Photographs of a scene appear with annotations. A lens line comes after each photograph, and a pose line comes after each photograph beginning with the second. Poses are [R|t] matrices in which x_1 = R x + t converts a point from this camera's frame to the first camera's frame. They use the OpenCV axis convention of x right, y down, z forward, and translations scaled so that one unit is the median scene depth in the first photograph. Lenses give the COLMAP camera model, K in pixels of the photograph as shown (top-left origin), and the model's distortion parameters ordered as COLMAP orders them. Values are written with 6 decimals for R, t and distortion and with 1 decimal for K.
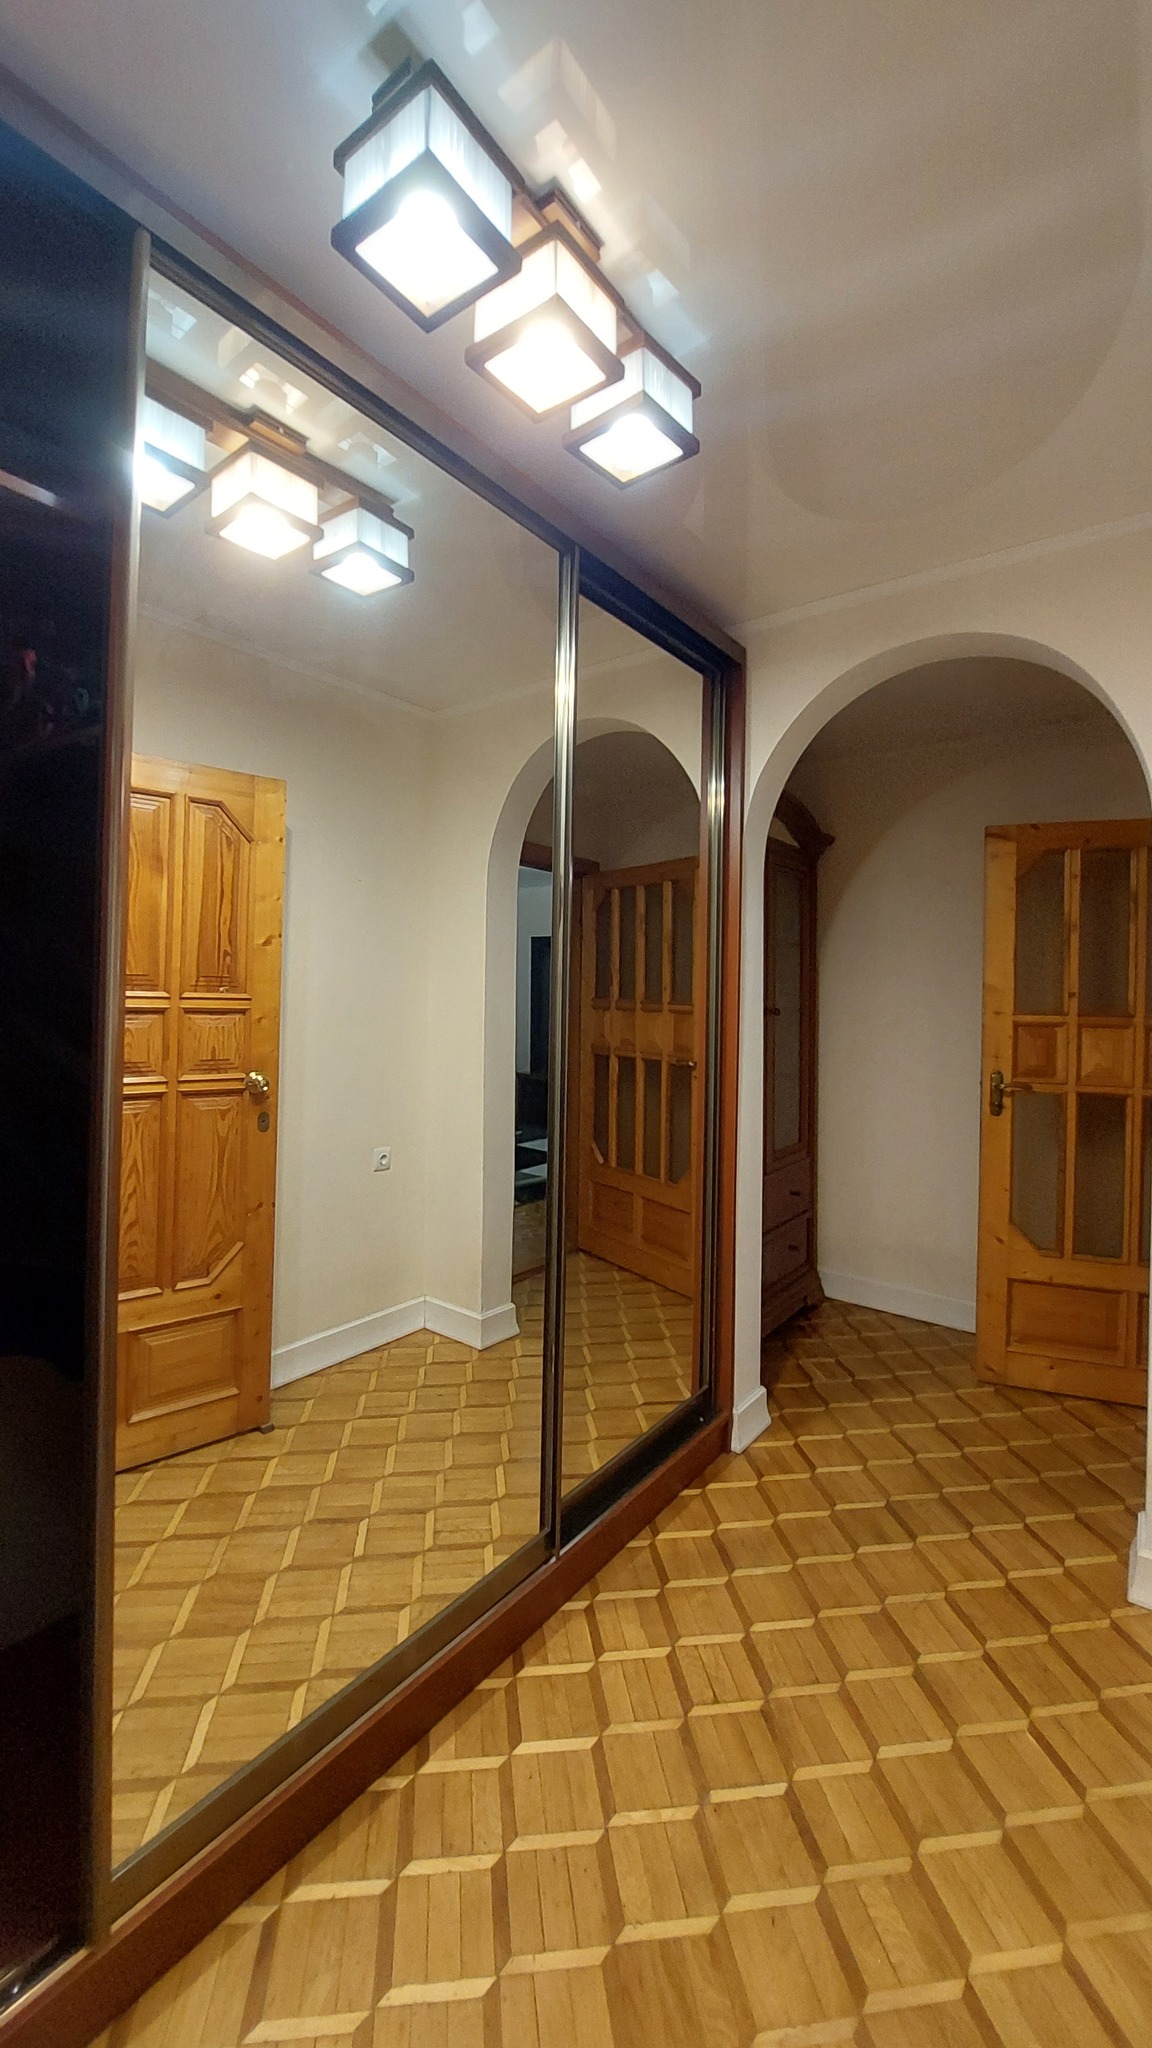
lens RADIAL K [[734.1, 0, 454.2], [0, 734.1, 1015.9], [0, 0, 1]] dist [-0.010377, -0.002573]
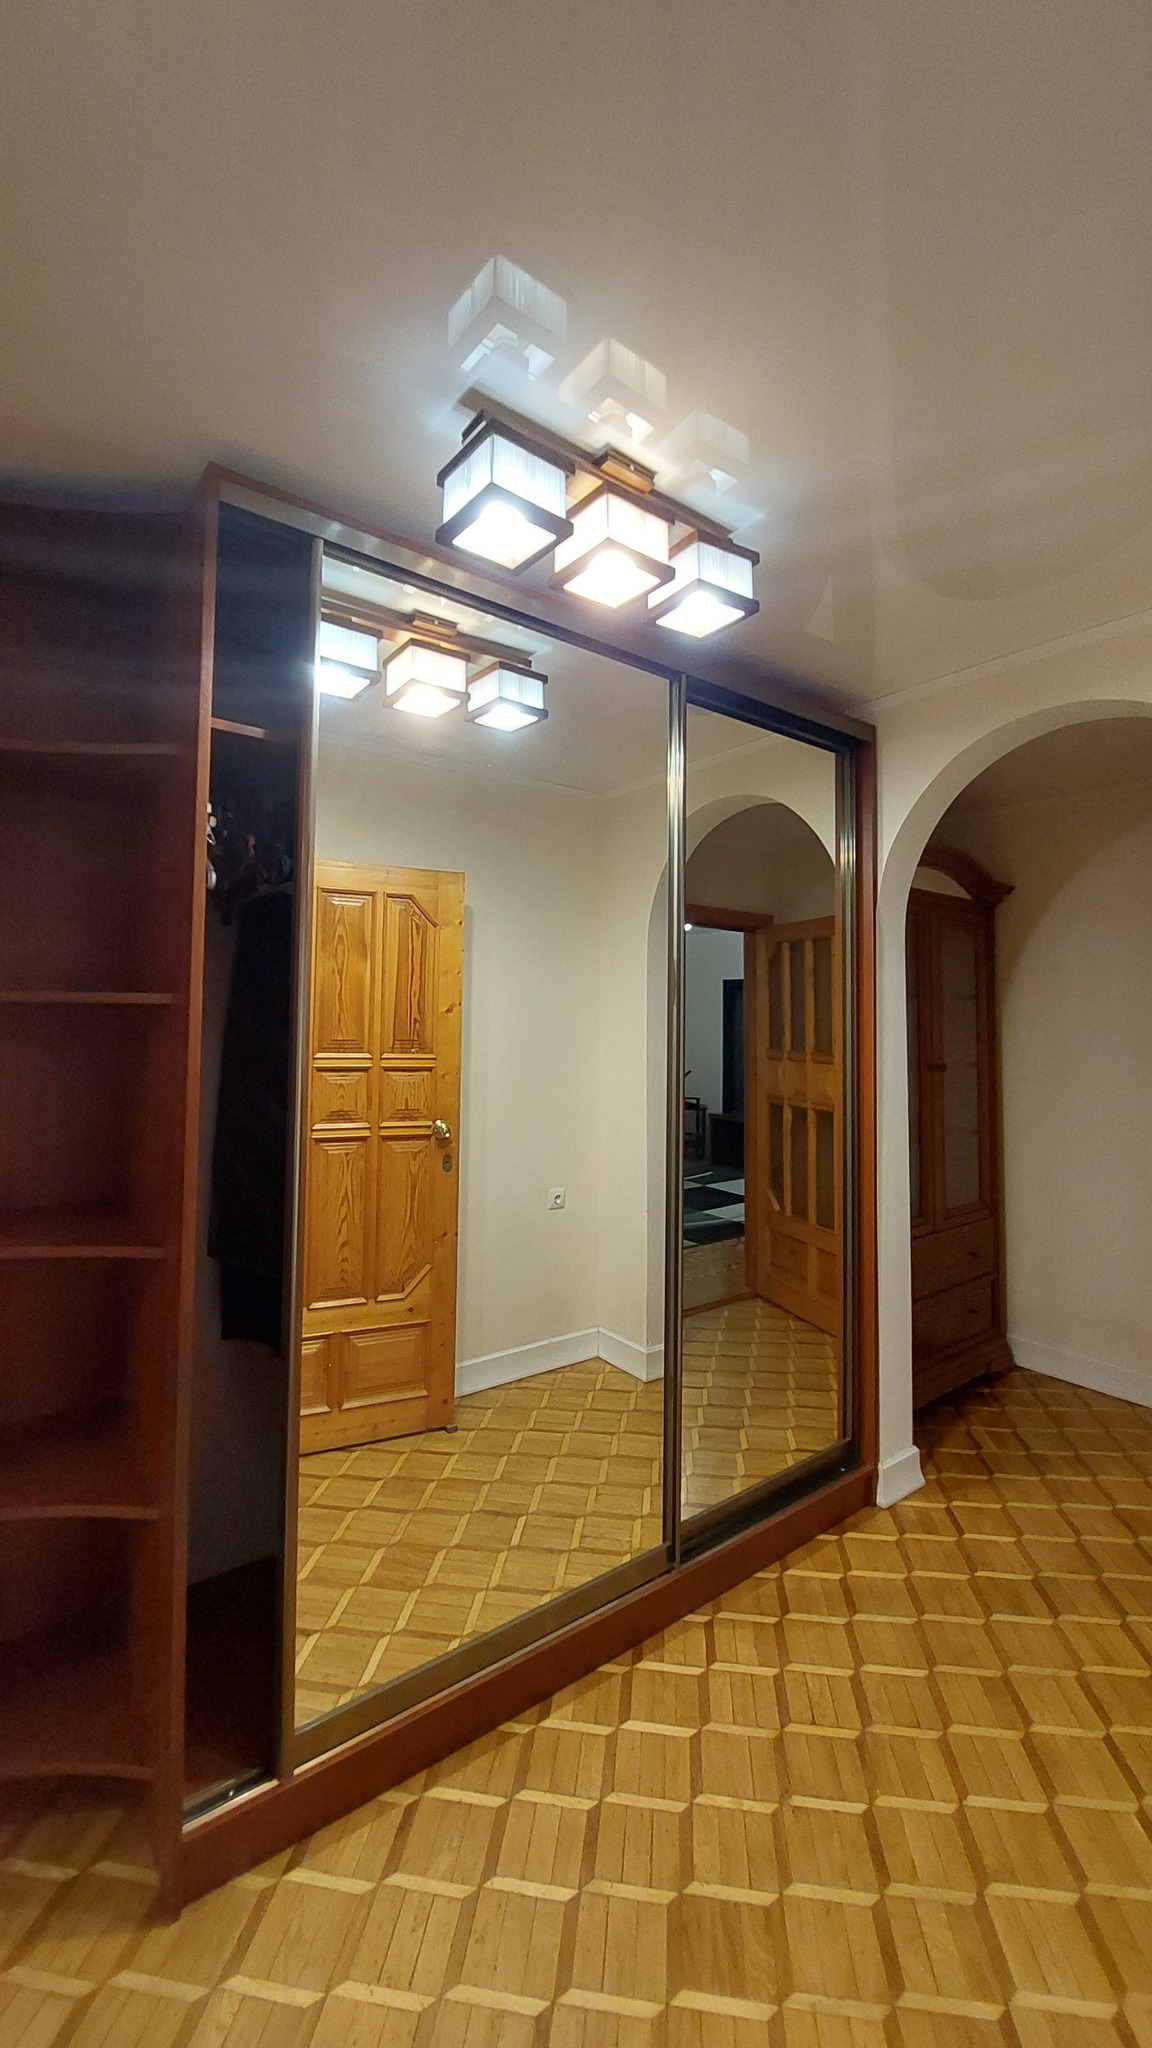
lens RADIAL K [[813.1, 0, 542.7], [0, 813.1, 991.2], [0, 0, 1]] dist [-0.013846, -0.002536]
pose [[0.966724, -0.015678, -0.255343, 0.247875], [0.006336, 0.999281, -0.037369, -0.089277], [0.255745, 0.034507, 0.966128, -0.252504]]
